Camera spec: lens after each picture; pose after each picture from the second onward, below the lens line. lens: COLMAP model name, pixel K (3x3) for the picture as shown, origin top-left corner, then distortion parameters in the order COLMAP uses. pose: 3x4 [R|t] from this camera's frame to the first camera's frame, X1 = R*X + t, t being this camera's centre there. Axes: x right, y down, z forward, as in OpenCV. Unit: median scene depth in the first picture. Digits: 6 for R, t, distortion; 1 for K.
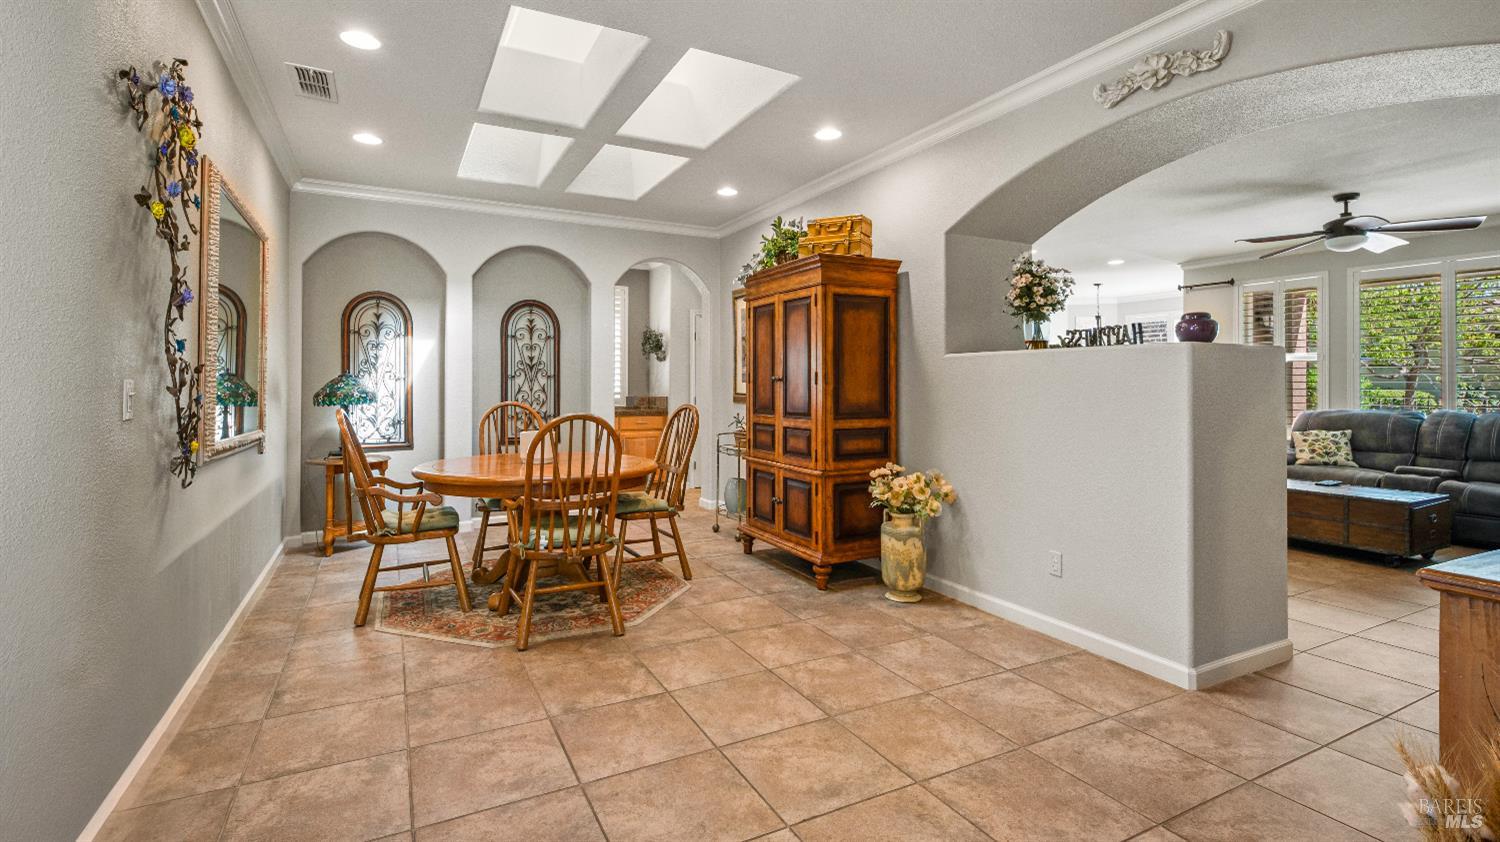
lens RADIAL K [[683.5, 0, 745.3], [0, 683.5, 391.0], [0, 0, 1]] dist [0.001256, -0.006289]
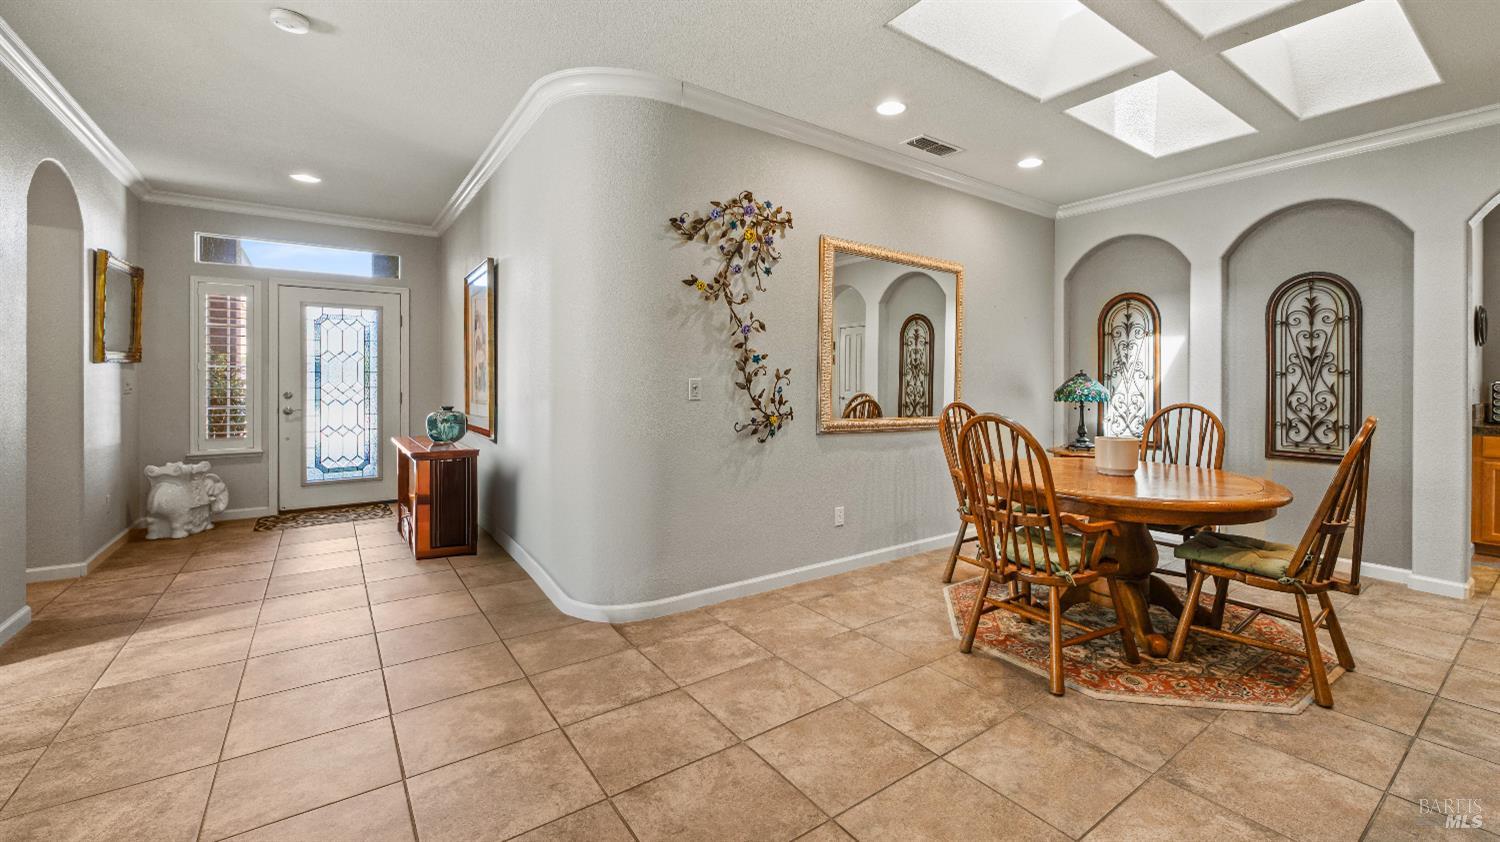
lens RADIAL K [[589.4, 0, 753.4], [0, 589.4, 385.6], [0, 0, 1]] dist [0.000281, -0.000074]
pose [[0.172558, 0.007339, -0.984972, 0.410607], [-0.014318, 0.999885, 0.004941, -0.003116], [0.984895, 0.013250, 0.172643, 0.497094]]
